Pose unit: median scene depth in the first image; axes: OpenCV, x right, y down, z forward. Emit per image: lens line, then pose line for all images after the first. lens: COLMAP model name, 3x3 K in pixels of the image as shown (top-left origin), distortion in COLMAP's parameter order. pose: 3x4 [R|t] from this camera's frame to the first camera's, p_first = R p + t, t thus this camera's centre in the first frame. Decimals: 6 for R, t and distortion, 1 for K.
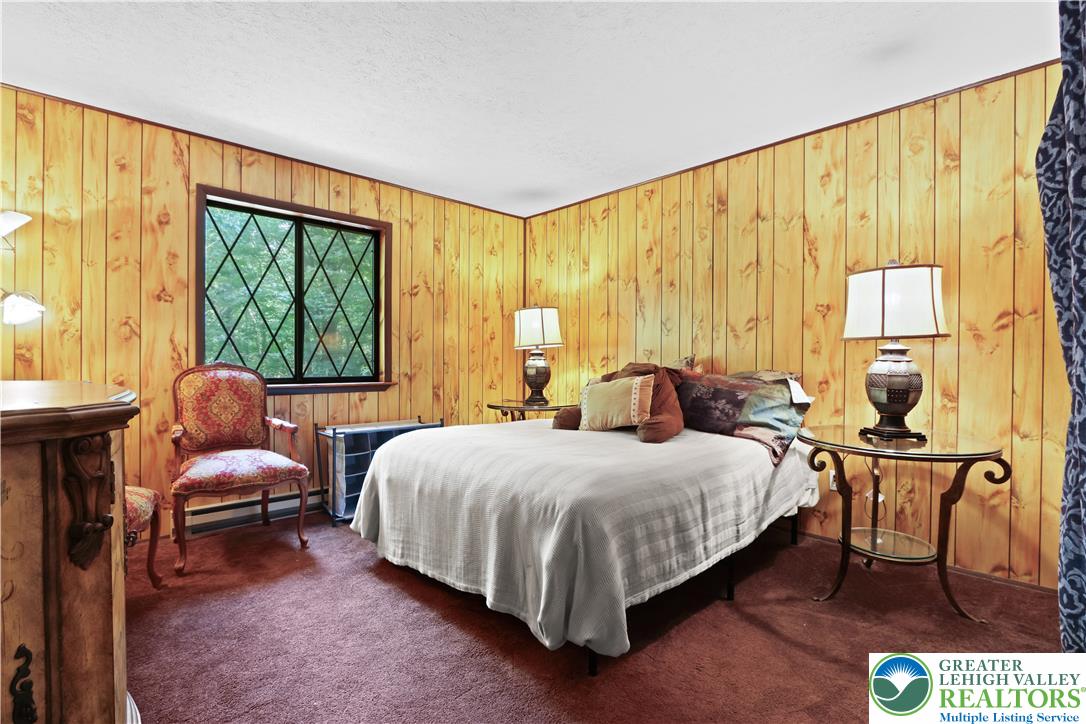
lens RADIAL K [[510.7, 0, 544.5], [0, 510.7, 365.6], [0, 0, 1]] dist [-0.018102, 0.002481]
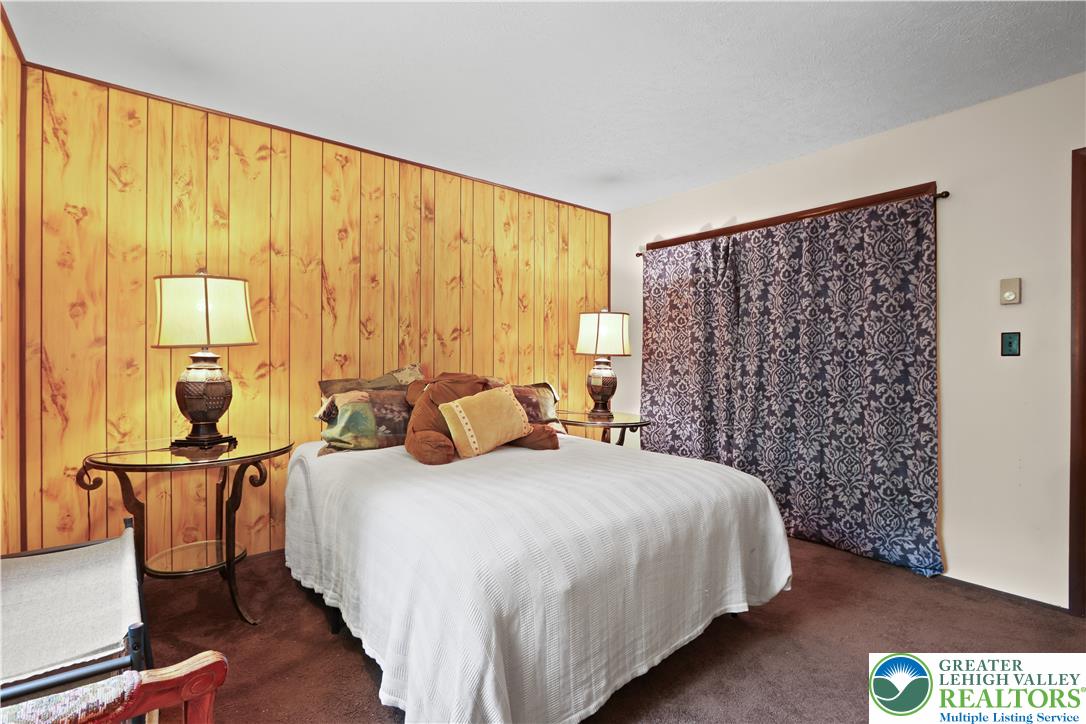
lens RADIAL K [[510.7, 0, 520.7], [0, 510.7, 360.9], [0, 0, 1]] dist [-0.018102, 0.002481]
pose [[0.112967, 0.012697, 0.993518, -0.602994], [0.010494, 0.999847, -0.013971, -0.008932], [-0.993543, 0.012005, 0.112816, 0.694200]]
